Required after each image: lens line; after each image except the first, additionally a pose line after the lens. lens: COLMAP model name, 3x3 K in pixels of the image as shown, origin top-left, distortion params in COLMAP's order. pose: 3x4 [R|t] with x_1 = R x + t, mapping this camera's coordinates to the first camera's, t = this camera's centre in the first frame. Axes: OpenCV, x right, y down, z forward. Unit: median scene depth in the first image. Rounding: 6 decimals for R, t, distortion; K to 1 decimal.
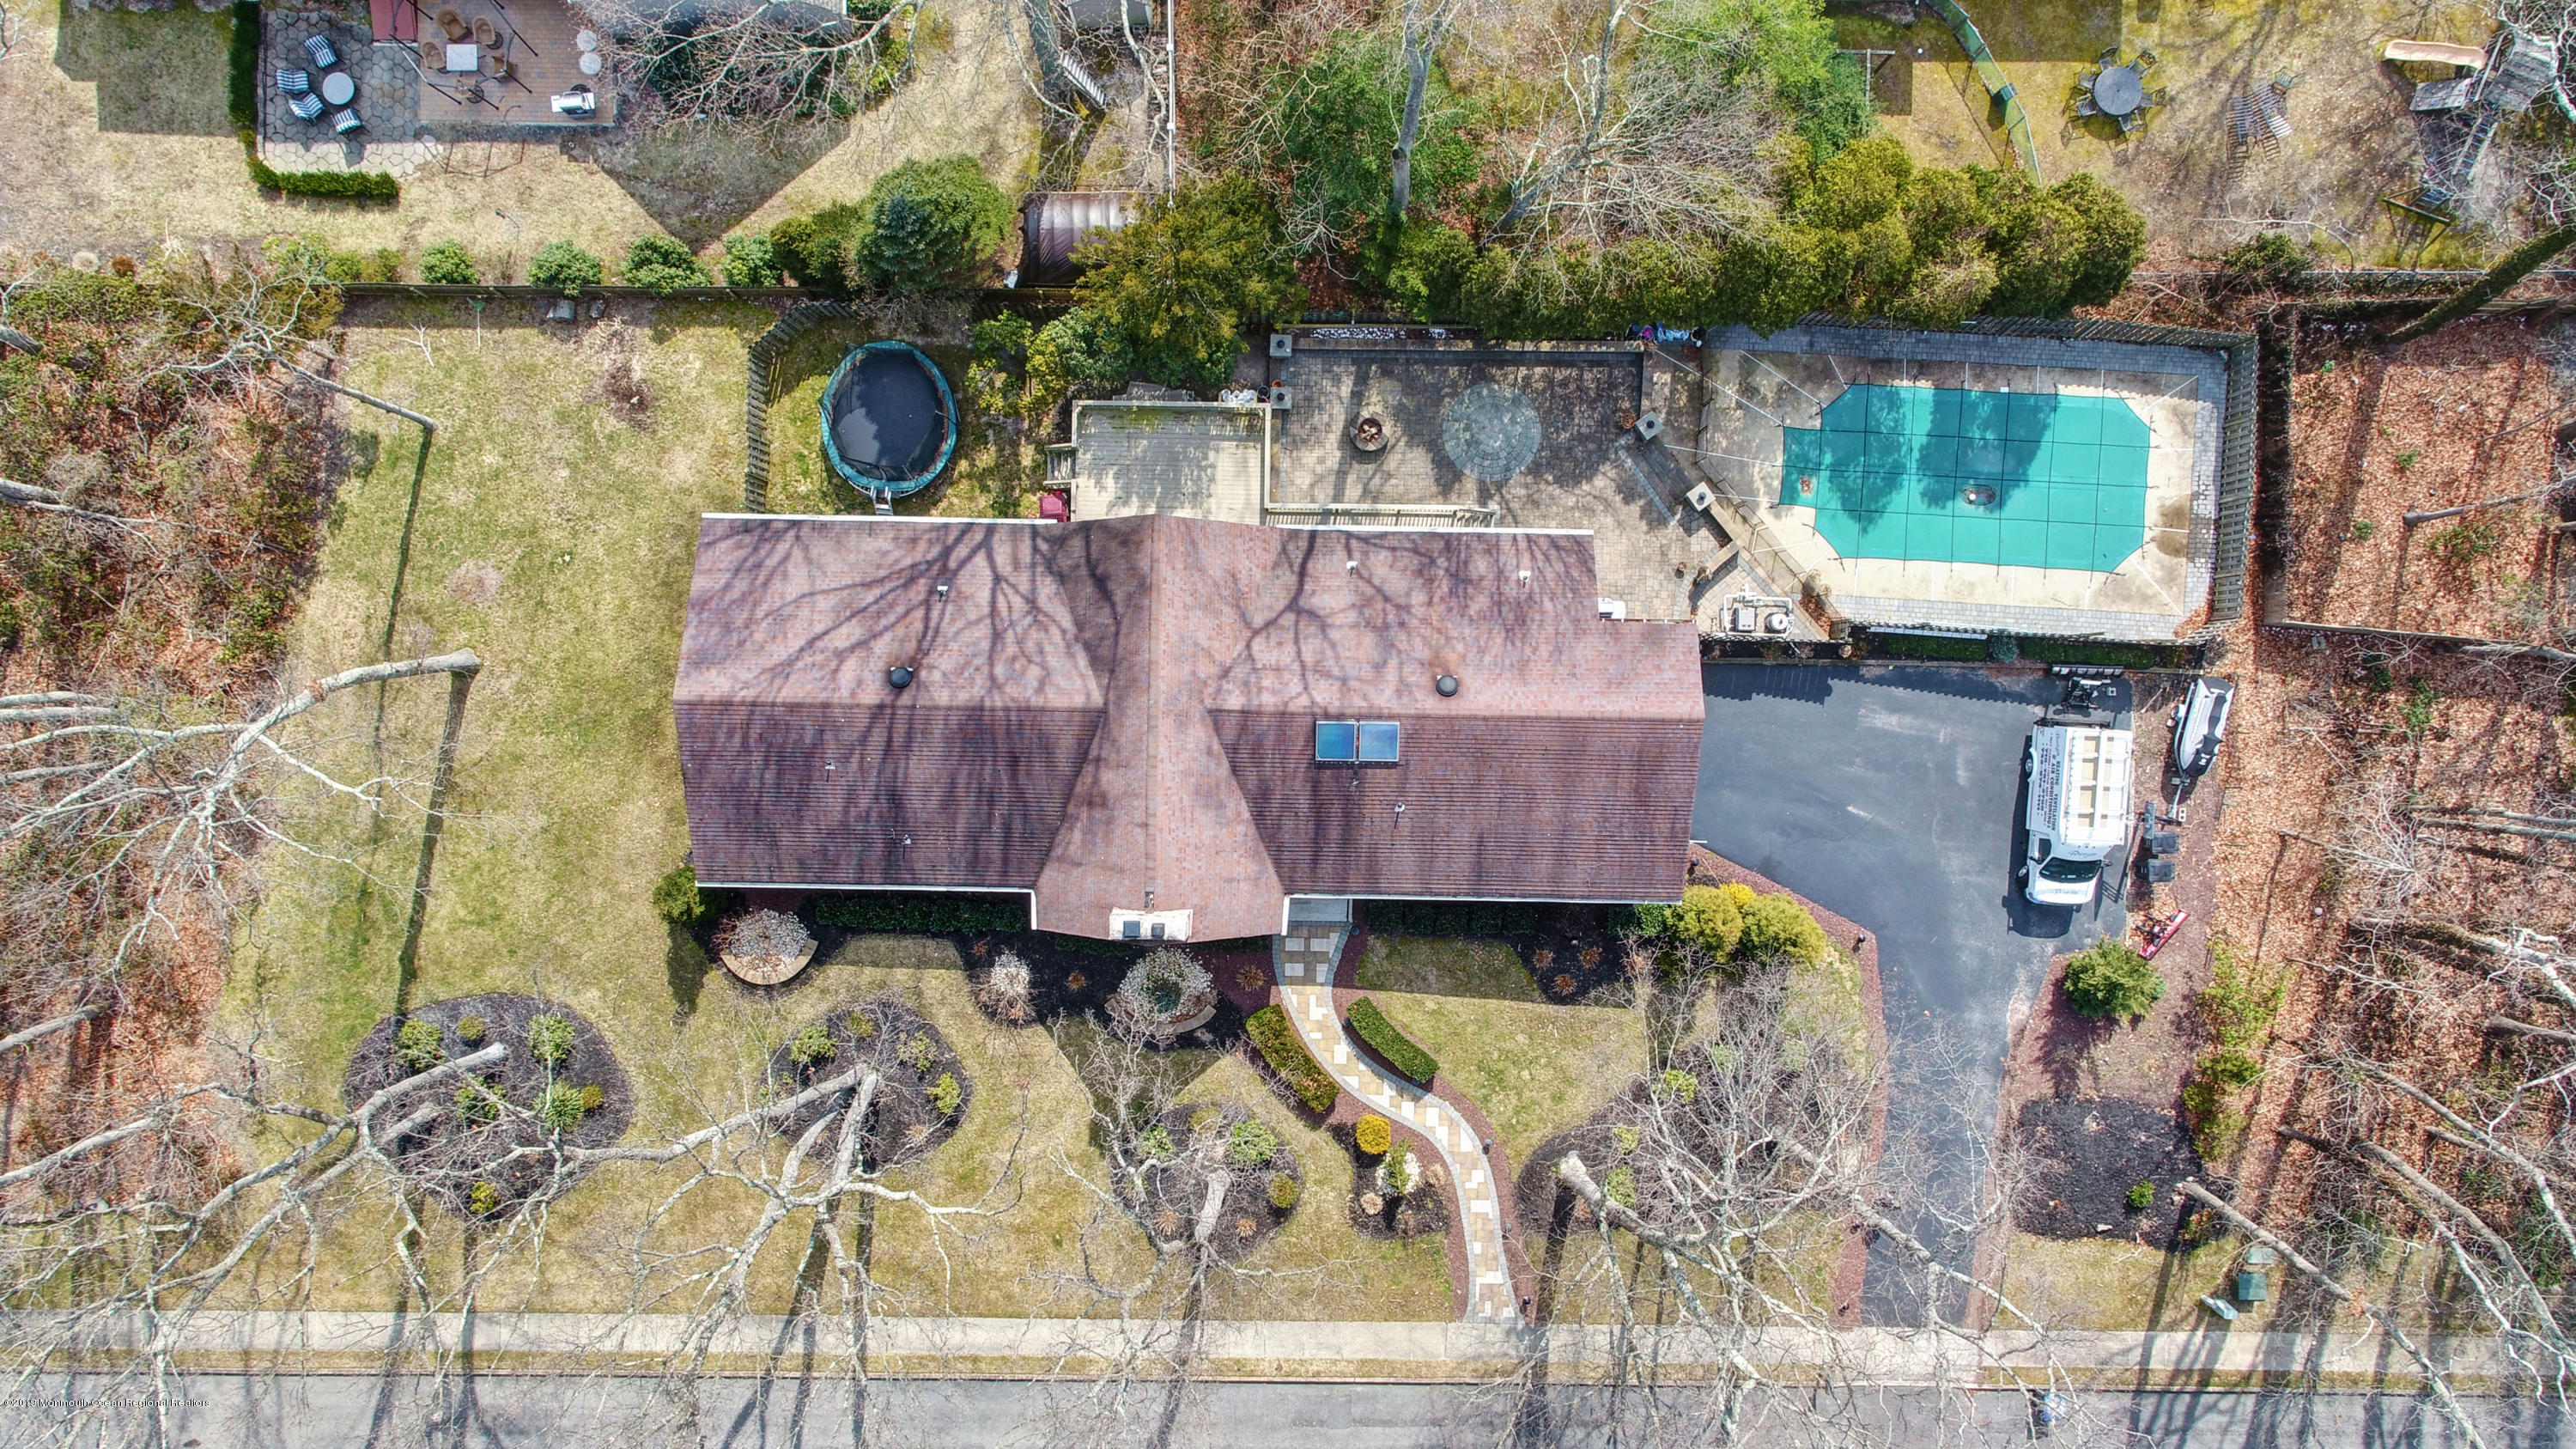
lens RADIAL K [[1838.4, 0, 1288.0], [0, 1838.4, 724.5], [0, 0, 1]] dist [0.001808, -0.000687]
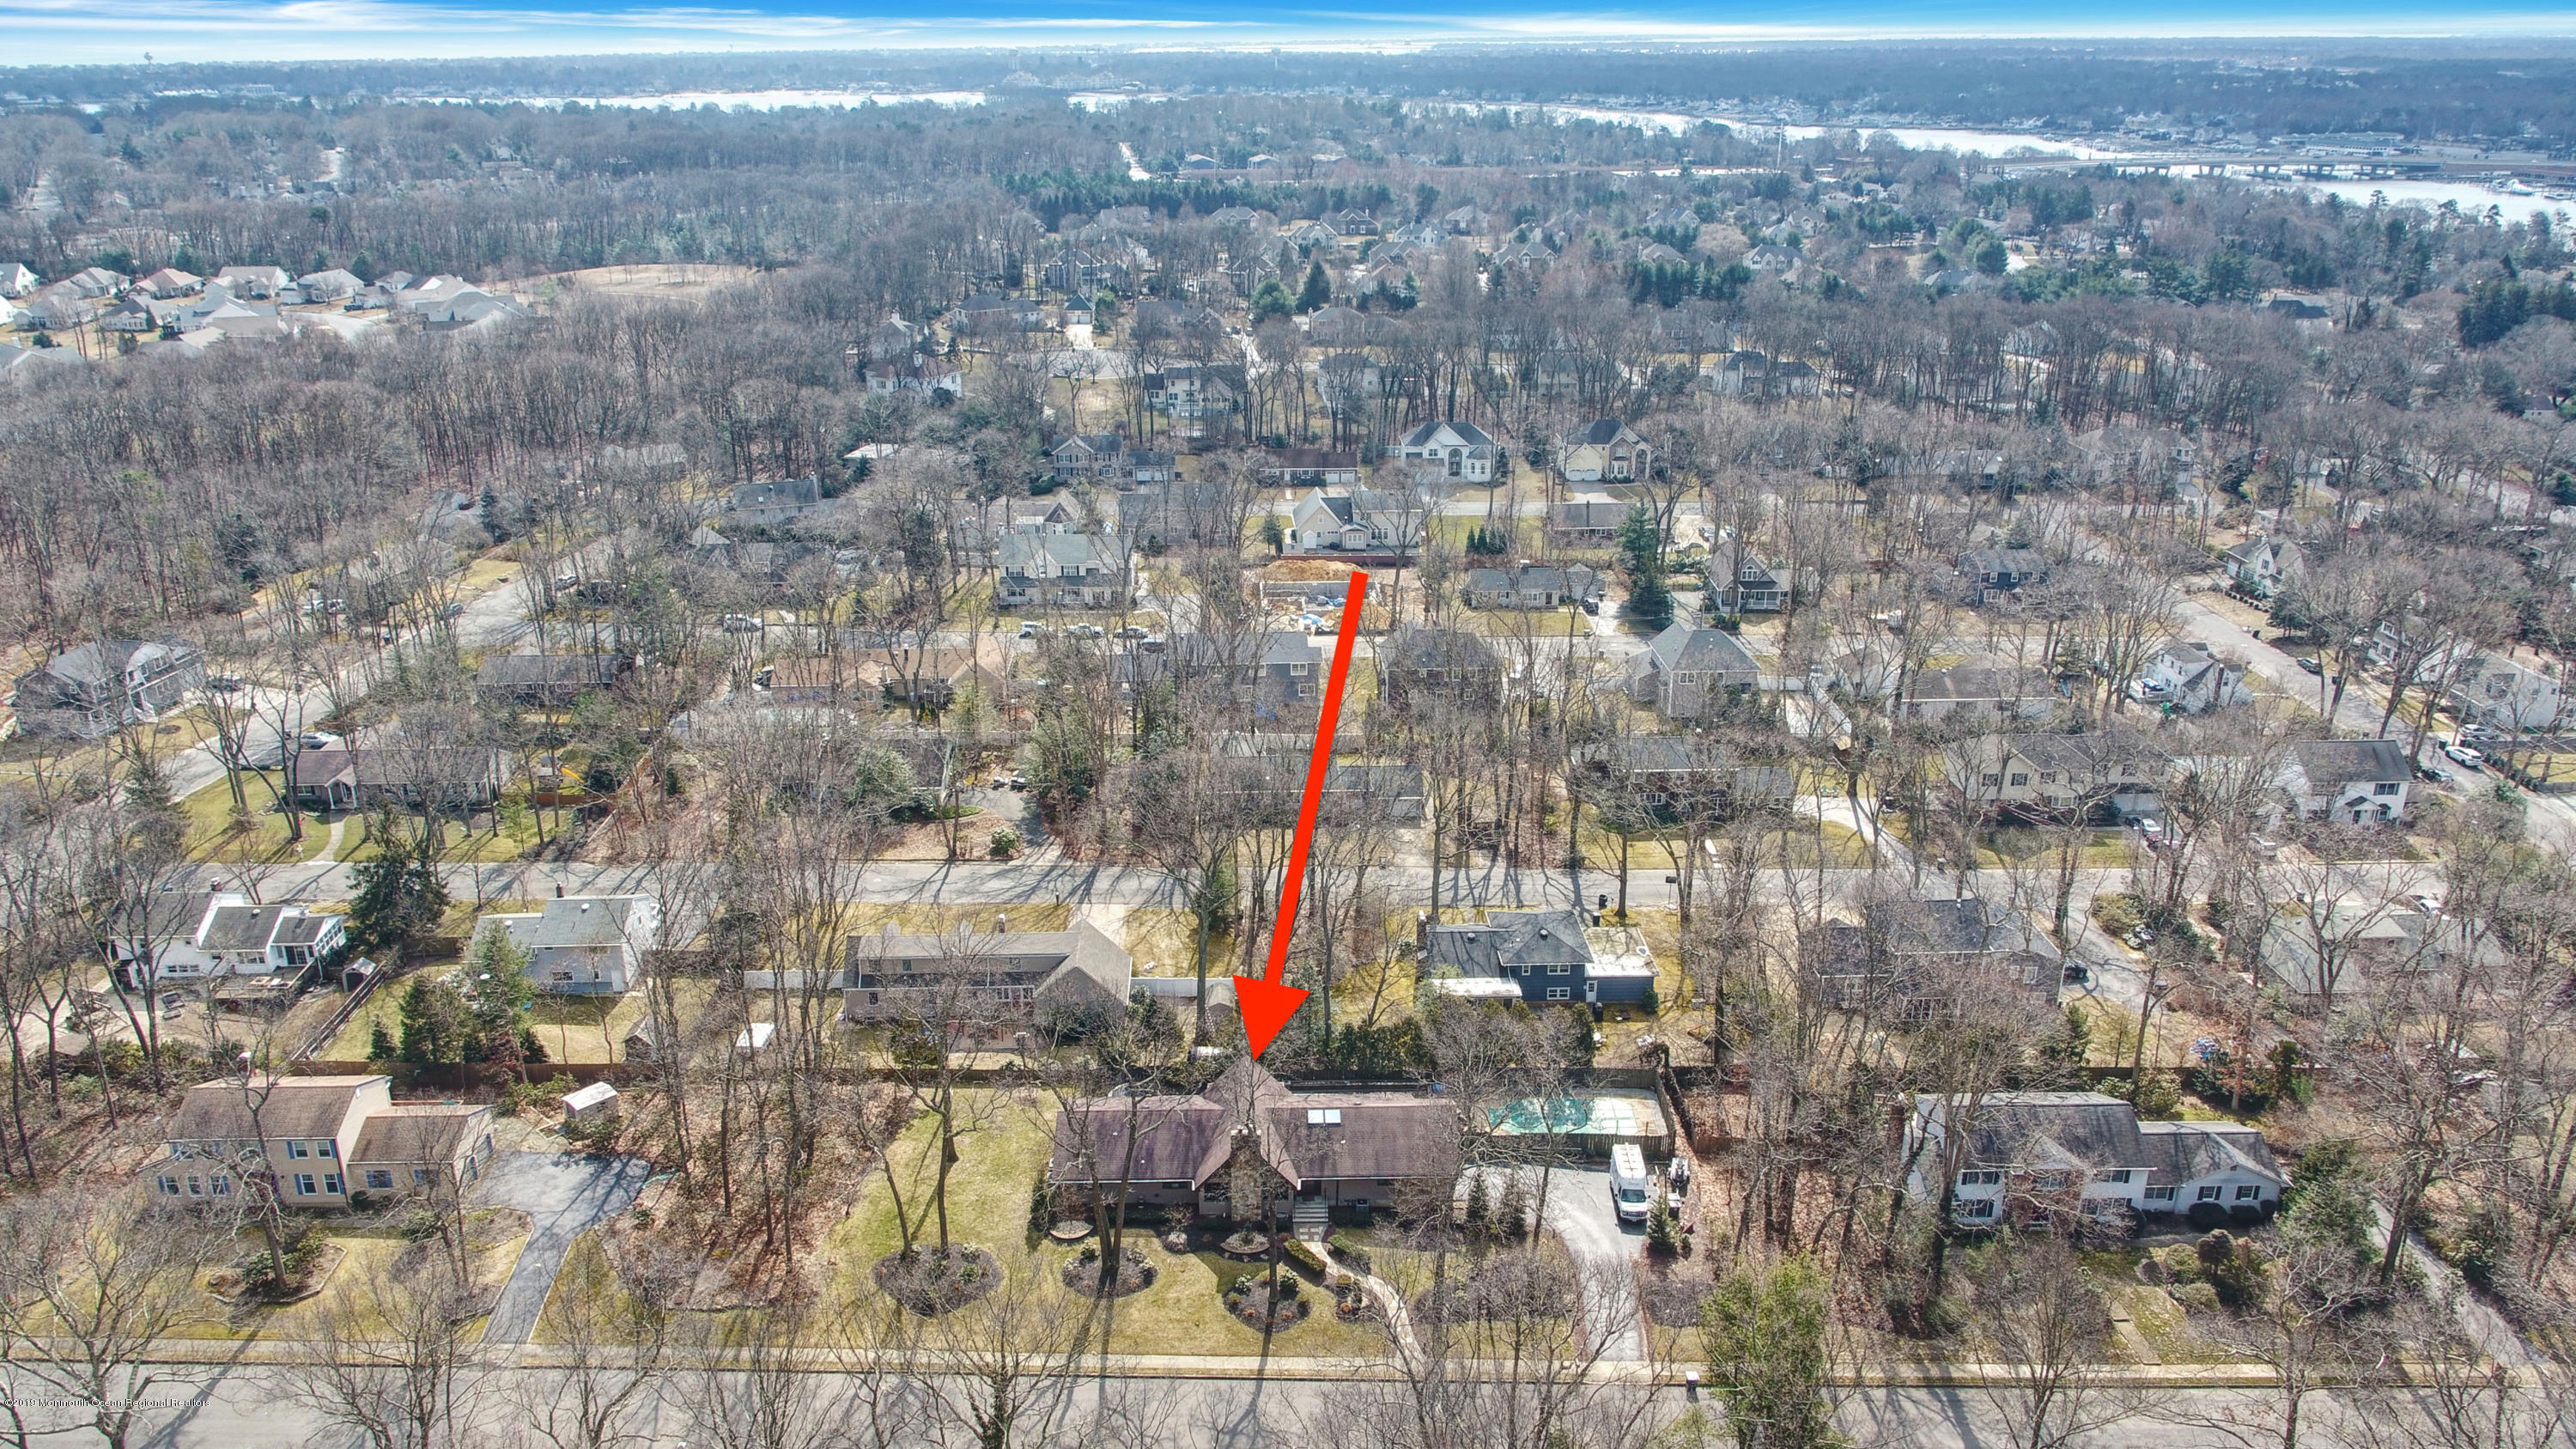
lens RADIAL K [[1838.4, 0, 1288.0], [0, 1838.4, 724.5], [0, 0, 1]] dist [0.001808, -0.000687]
pose [[0.999177, -0.013304, 0.038324, -0.093386], [0.040546, 0.357847, -0.932900, 1.995831], [-0.001303, 0.933686, 0.358091, -0.387635]]
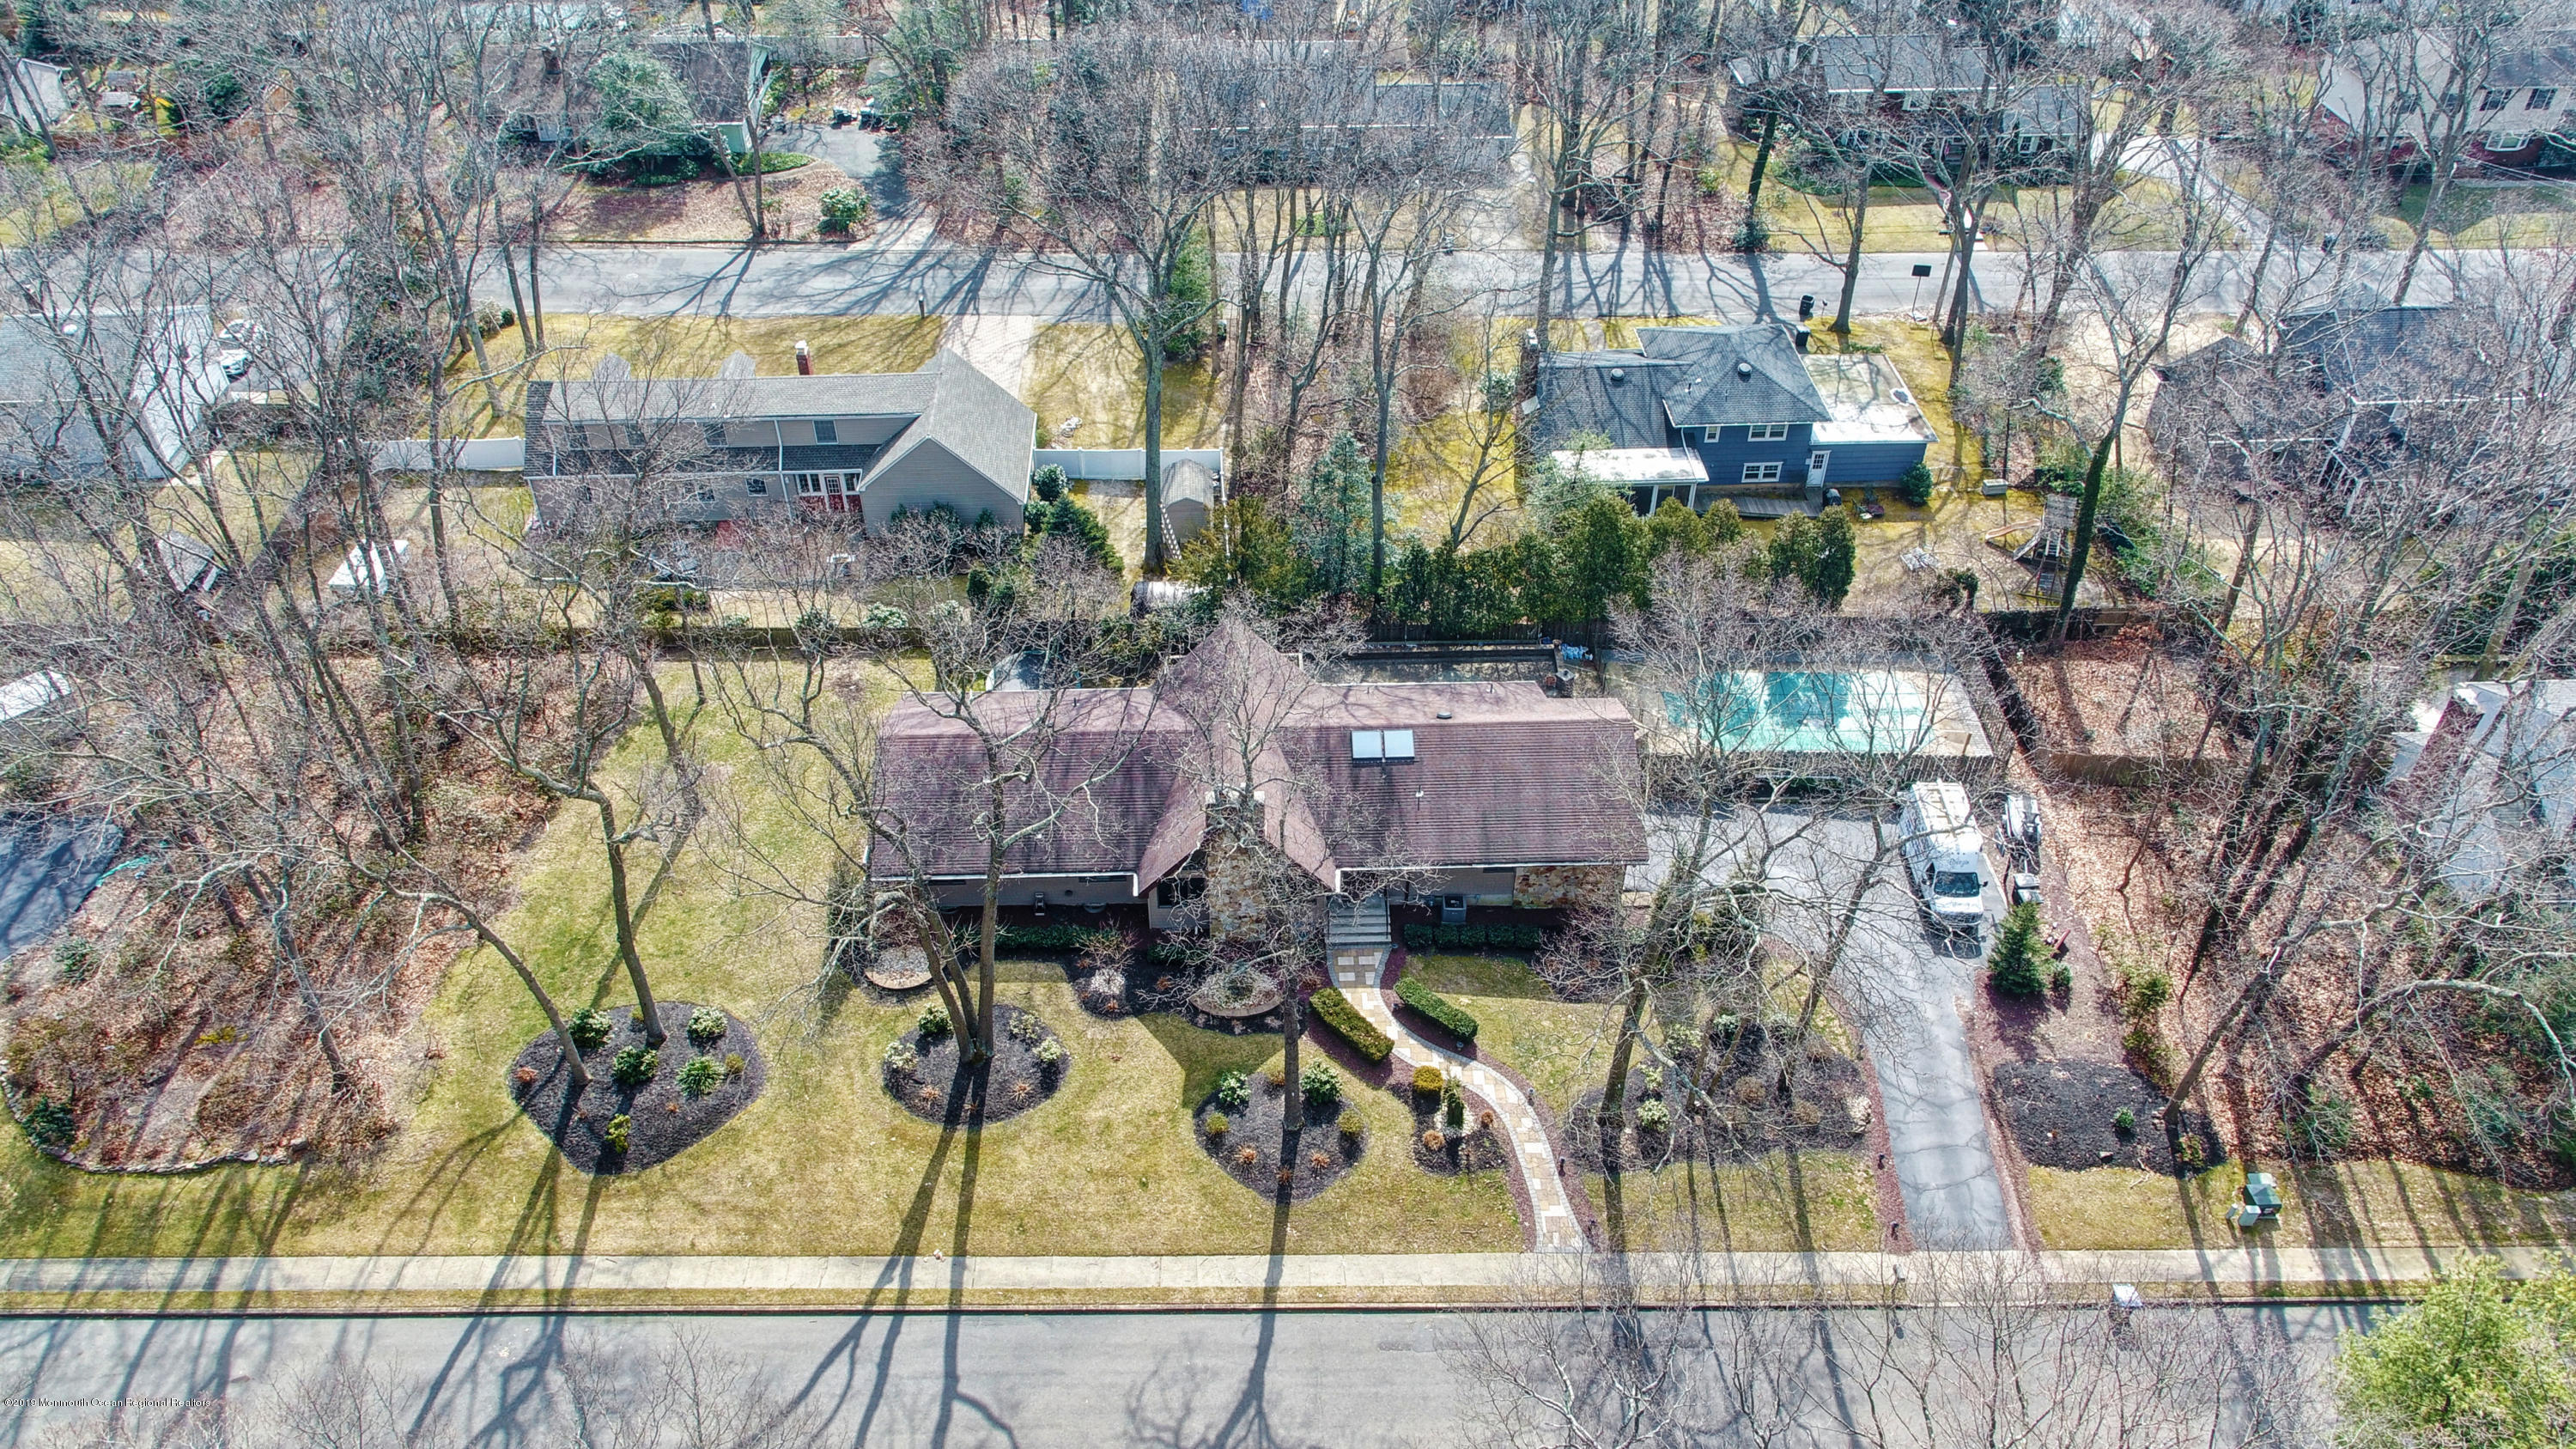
lens RADIAL K [[1838.4, 0, 1288.0], [0, 1838.4, 724.5], [0, 0, 1]] dist [0.001808, -0.000687]
pose [[0.998848, -0.030499, 0.037043, -0.073410], [0.047981, 0.642642, -0.764663, 0.931730], [-0.000484, 0.765559, 0.643365, 0.109464]]
